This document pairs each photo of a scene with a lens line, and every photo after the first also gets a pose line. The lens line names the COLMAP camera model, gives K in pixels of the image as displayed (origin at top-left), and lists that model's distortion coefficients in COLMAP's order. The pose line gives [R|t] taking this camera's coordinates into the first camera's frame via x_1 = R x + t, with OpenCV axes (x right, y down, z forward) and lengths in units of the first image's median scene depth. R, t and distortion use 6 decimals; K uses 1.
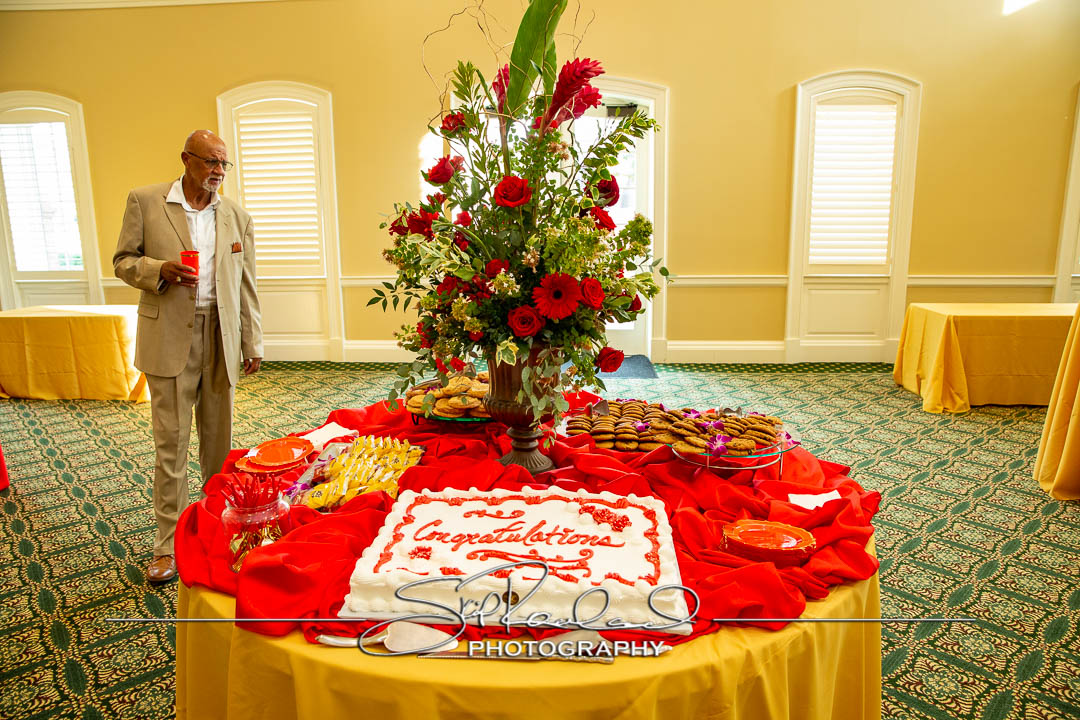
lens RADIAL K [[759.8, 0, 533.2], [0, 759.8, 360.2], [0, 0, 1]] dist [-0.108460, 0.096735]
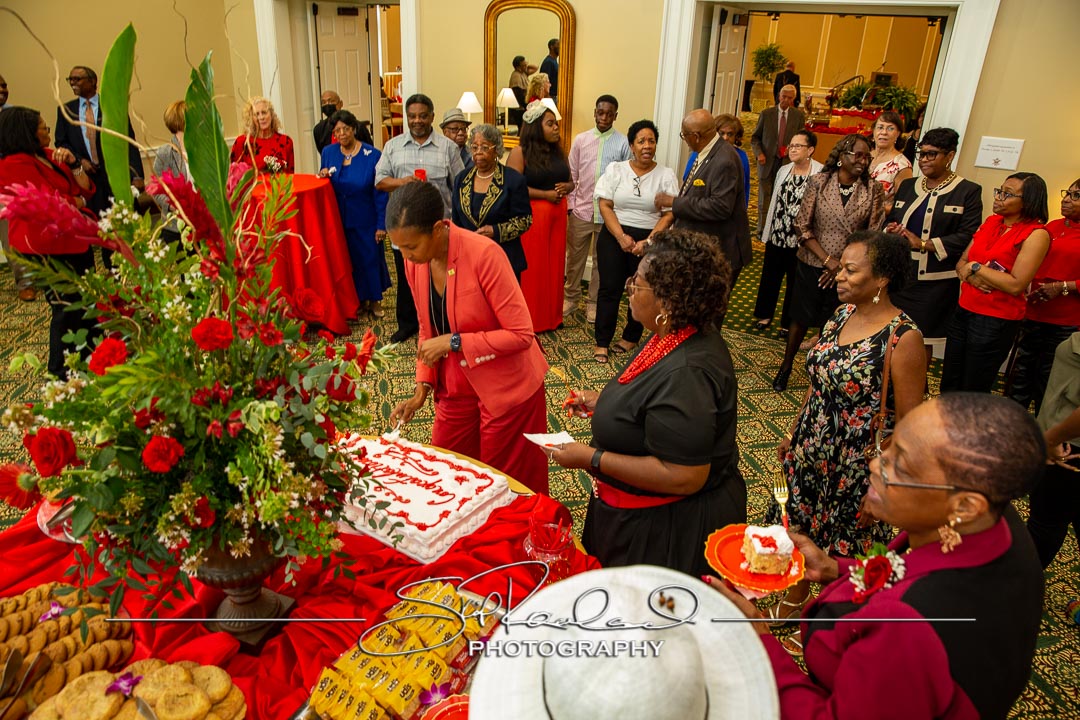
lens RADIAL K [[759.8, 0, 533.2], [0, 759.8, 360.2], [0, 0, 1]] dist [-0.108460, 0.096735]
pose [[-0.883442, -0.211266, 0.418206, -0.702390], [0.069773, 0.823301, 0.563300, -0.662002], [-0.463315, 0.526823, -0.712598, 1.512128]]
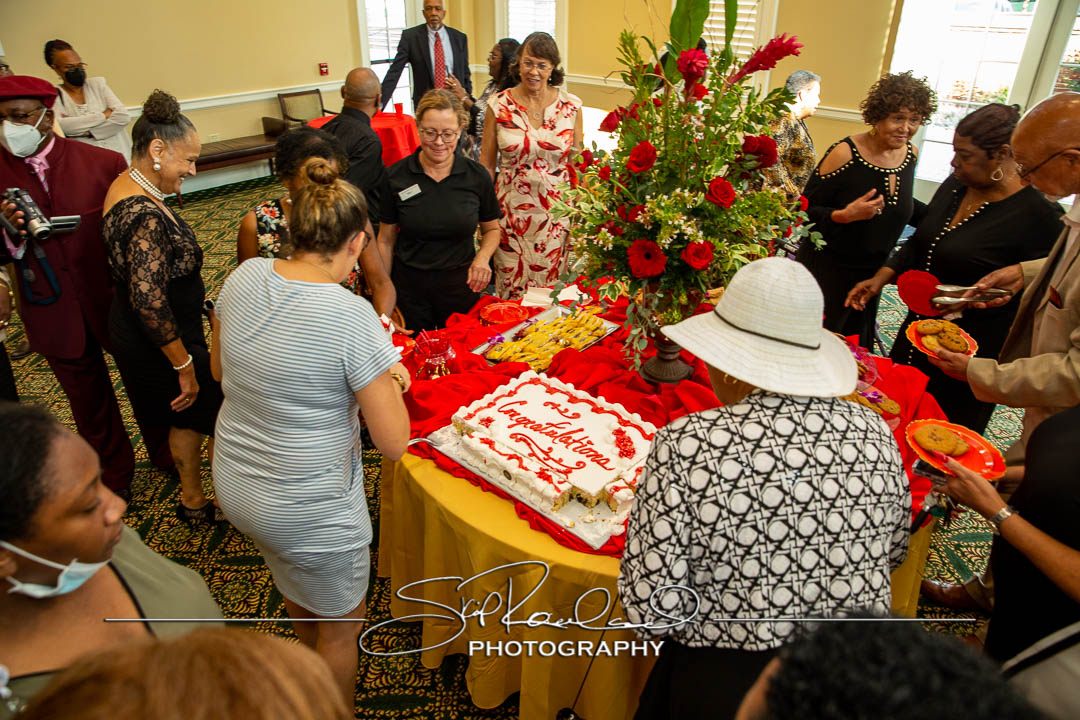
lens RADIAL K [[759.8, 0, 533.2], [0, 759.8, 360.2], [0, 0, 1]] dist [-0.108460, 0.096735]
pose [[0.776686, 0.306563, -0.550253, 0.541964], [-0.130822, 0.933033, 0.335165, -0.281941], [0.616153, -0.188333, 0.764778, -0.038698]]
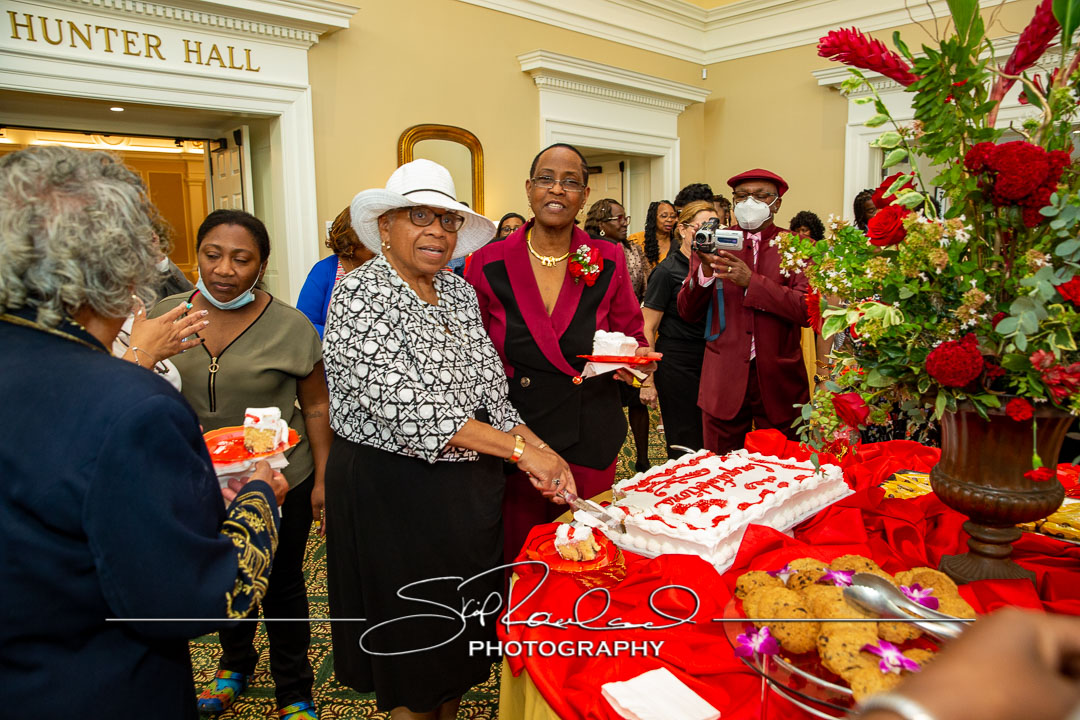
lens RADIAL K [[759.8, 0, 533.2], [0, 759.8, 360.2], [0, 0, 1]] dist [-0.108460, 0.096735]
pose [[-0.682686, 0.150559, -0.715033, 0.831503], [-0.109834, 0.946282, 0.304117, -0.237354], [0.722410, 0.286151, -0.629477, 1.225990]]
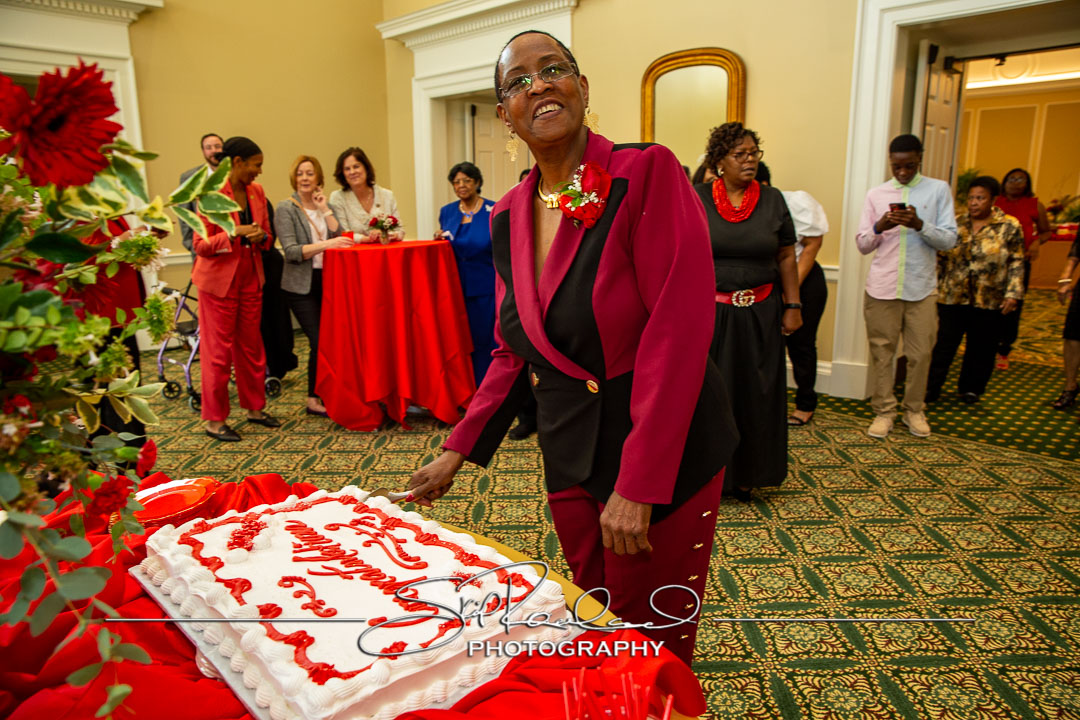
lens RADIAL K [[738.9, 0, 545.8], [0, 738.9, 359.0], [0, 0, 1]] dist [-0.128143, 0.094745]
pose [[-0.757640, -0.125095, 0.640573, -0.500913], [0.143177, 0.925698, 0.350120, -0.147676], [-0.636775, 0.356980, -0.683434, 1.061734]]
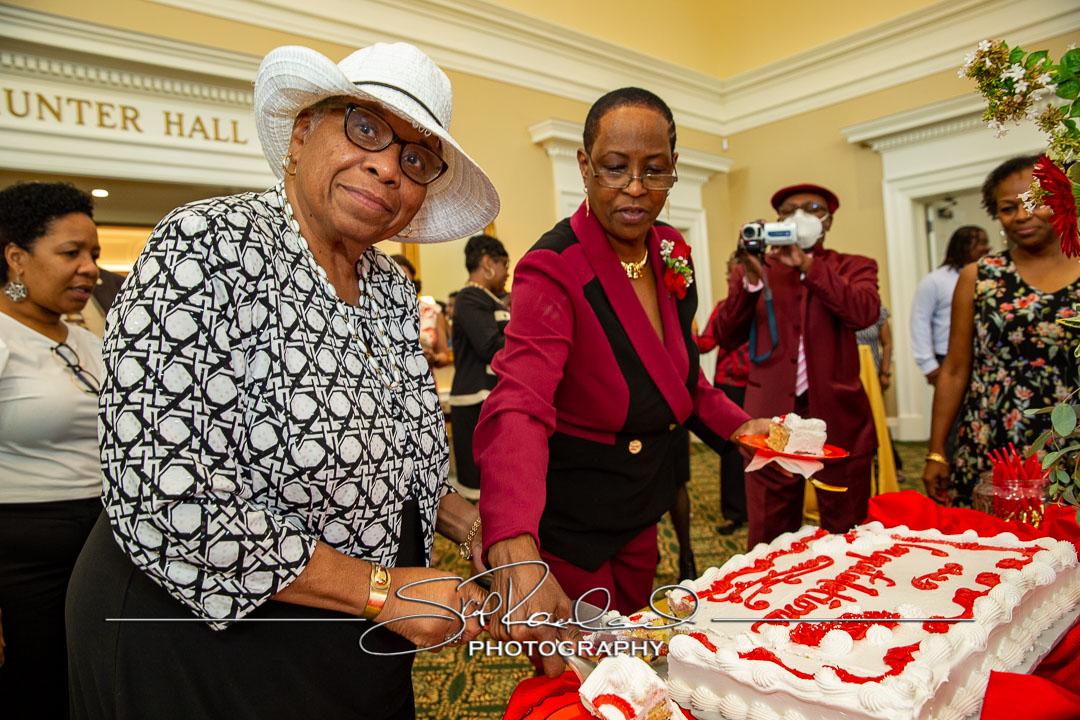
lens RADIAL K [[735.1, 0, 540.0], [0, 735.1, 360.0], [0, 0, 1]] dist [-0.084349, 0.059588]
pose [[-0.702267, 0.075624, -0.707885, 0.506544], [-0.060121, 0.984490, 0.164818, -0.041551], [0.709370, 0.158305, -0.686829, 0.996306]]
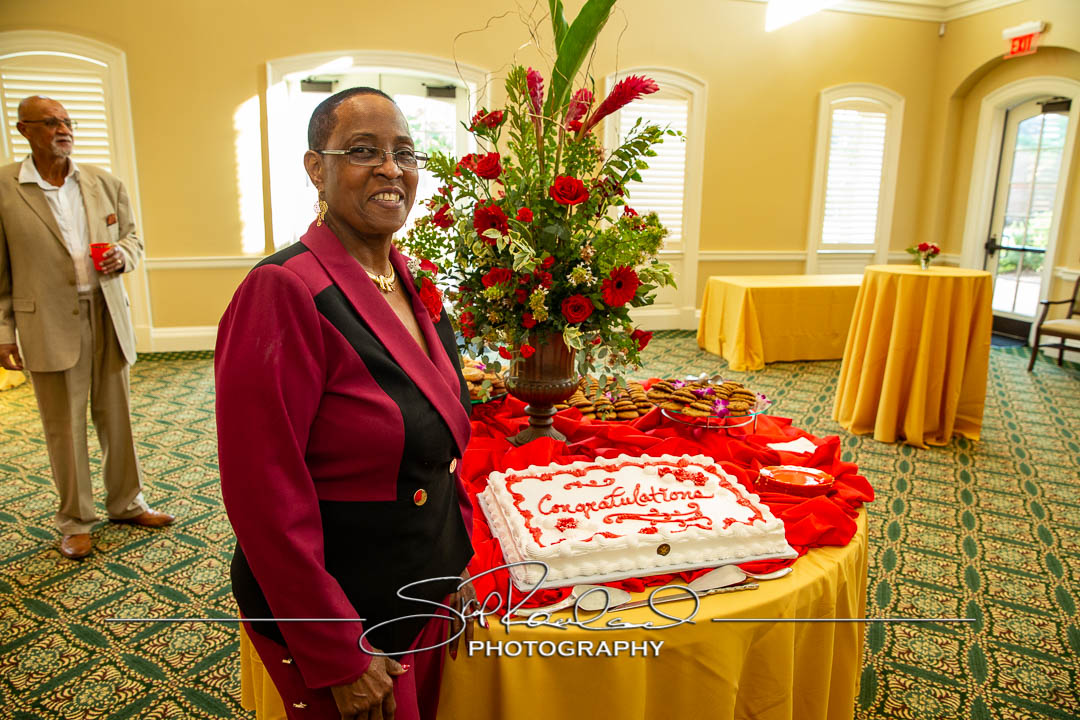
lens RADIAL K [[759.8, 0, 533.2], [0, 759.8, 360.2], [0, 0, 1]] dist [-0.108460, 0.096735]
pose [[0.940303, -0.052885, 0.336206, -0.432617], [0.041031, 0.998263, 0.042271, -0.025517], [-0.337857, -0.025953, 0.940839, -0.016702]]
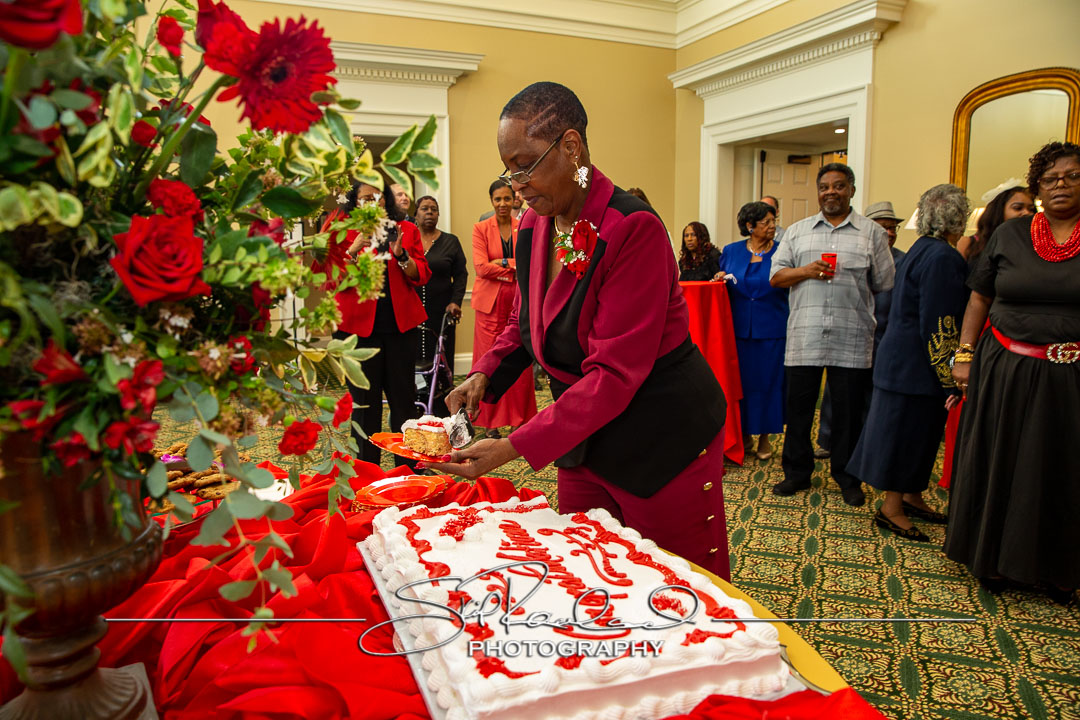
lens RADIAL K [[735.1, 0, 540.0], [0, 735.1, 360.0], [0, 0, 1]] dist [-0.084349, 0.059588]
pose [[-0.448398, -0.114701, 0.886444, -0.501196], [0.181234, 0.959466, 0.215824, -0.087864], [-0.875268, 0.257428, -0.409435, 1.016881]]
